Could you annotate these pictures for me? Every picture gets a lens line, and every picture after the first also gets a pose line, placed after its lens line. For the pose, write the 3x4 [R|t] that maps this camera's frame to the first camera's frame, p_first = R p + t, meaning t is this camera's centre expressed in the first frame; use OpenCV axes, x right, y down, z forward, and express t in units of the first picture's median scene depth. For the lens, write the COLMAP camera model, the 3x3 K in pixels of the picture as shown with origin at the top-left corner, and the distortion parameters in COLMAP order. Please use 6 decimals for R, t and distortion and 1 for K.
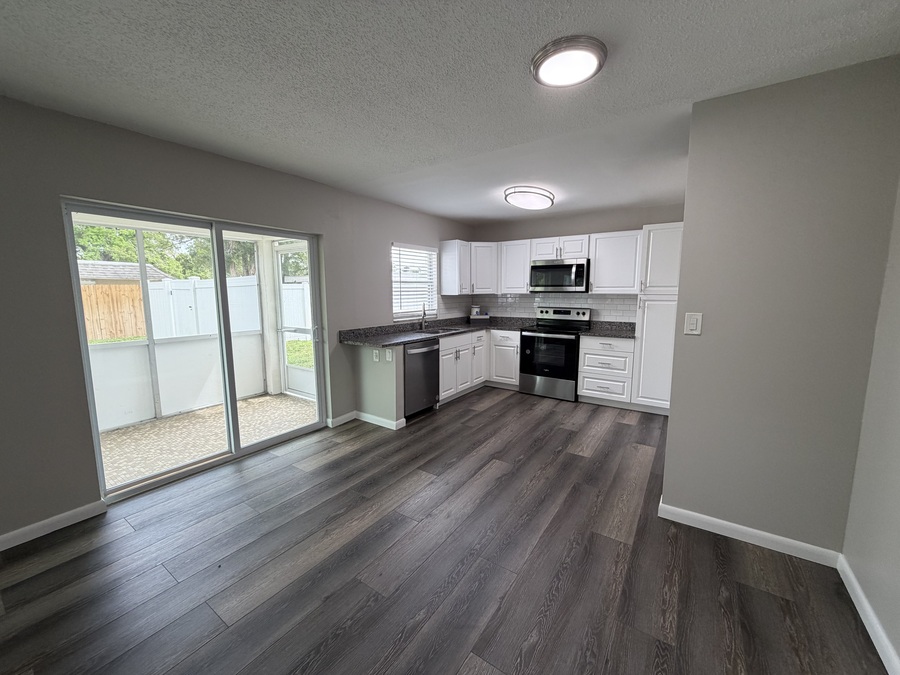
lens RADIAL K [[358.4, 0, 449.5], [0, 358.4, 336.7], [0, 0, 1]] dist [-0.000587, -0.000819]
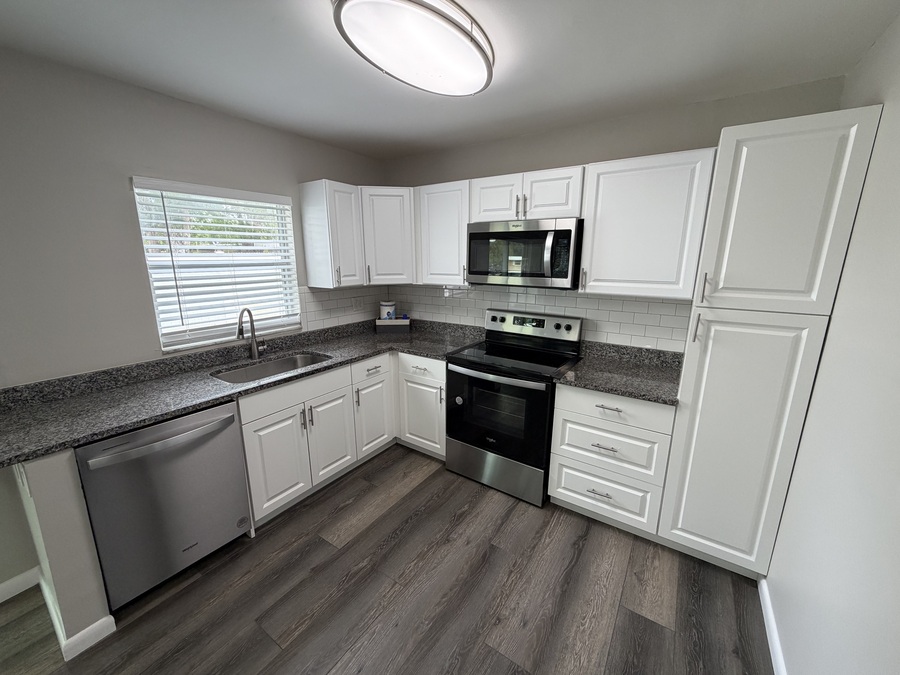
lens RADIAL K [[358.4, 0, 448.7], [0, 358.4, 336.5], [0, 0, 1]] dist [-0.000587, -0.000819]
pose [[0.999985, 0.004760, 0.002547, 0.223635], [-0.004977, 0.995645, 0.093092, -0.111172], [-0.002093, -0.093104, 0.995654, 0.539848]]
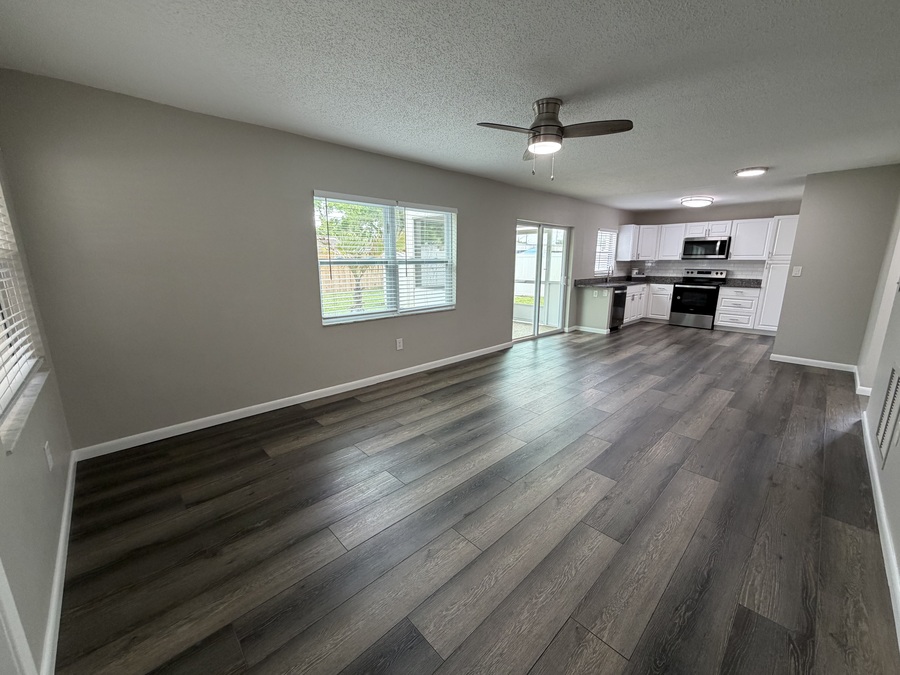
lens RADIAL K [[358.4, 0, 446.9], [0, 358.4, 336.6], [0, 0, 1]] dist [-0.000587, -0.000819]
pose [[0.976493, 0.048303, -0.210068, -0.473611], [-0.030199, 0.995613, 0.088554, 0.113561], [0.213424, -0.080129, 0.973668, -0.819191]]
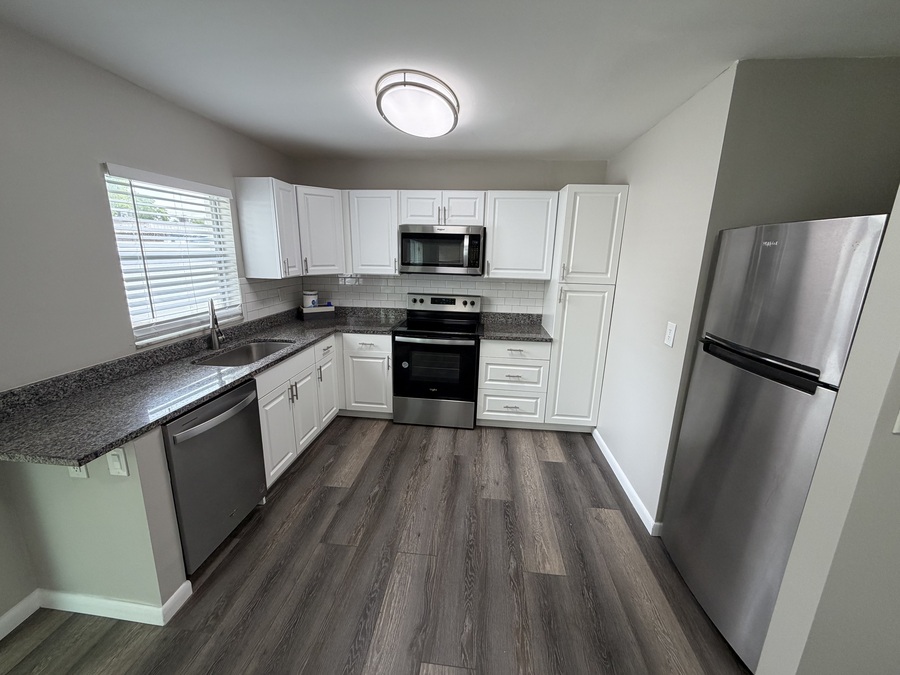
lens RADIAL K [[358.4, 0, 448.4], [0, 358.4, 336.4], [0, 0, 1]] dist [-0.000587, -0.000819]
pose [[0.880602, -0.088744, 0.465473, -0.017854], [0.036698, 0.992128, 0.119726, -0.097433], [-0.472434, -0.088349, 0.876927, 0.421923]]
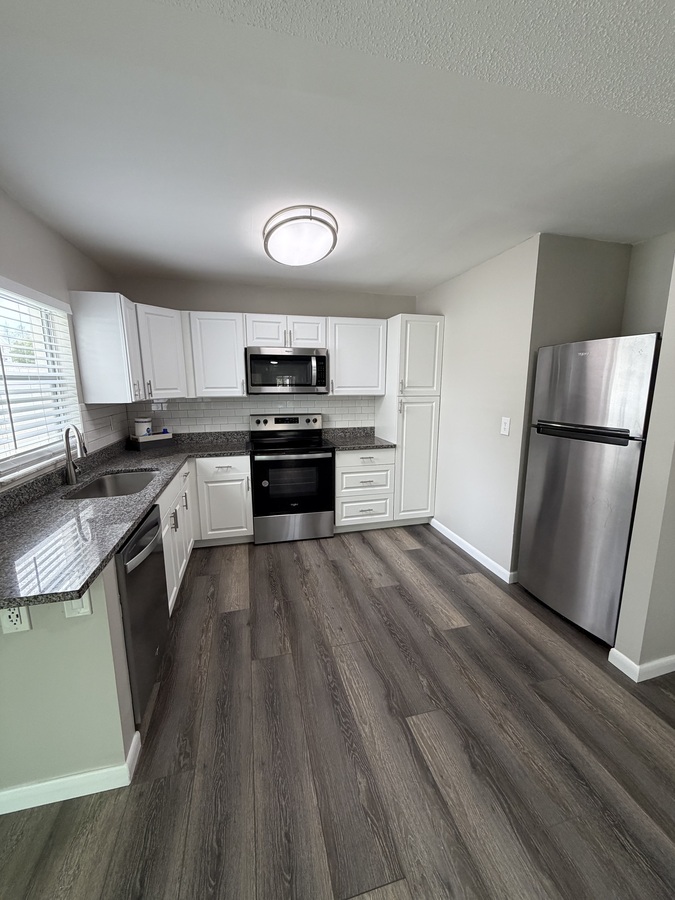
lens RADIAL K [[358.4, 0, 338.8], [0, 358.4, 447.4], [0, 0, 1]] dist [-0.000587, -0.000819]
pose [[0.661546, -0.132269, 0.738148, -0.196401], [0.096143, 0.991159, 0.091439, -0.081983], [-0.743716, 0.010477, 0.668413, 0.494485]]
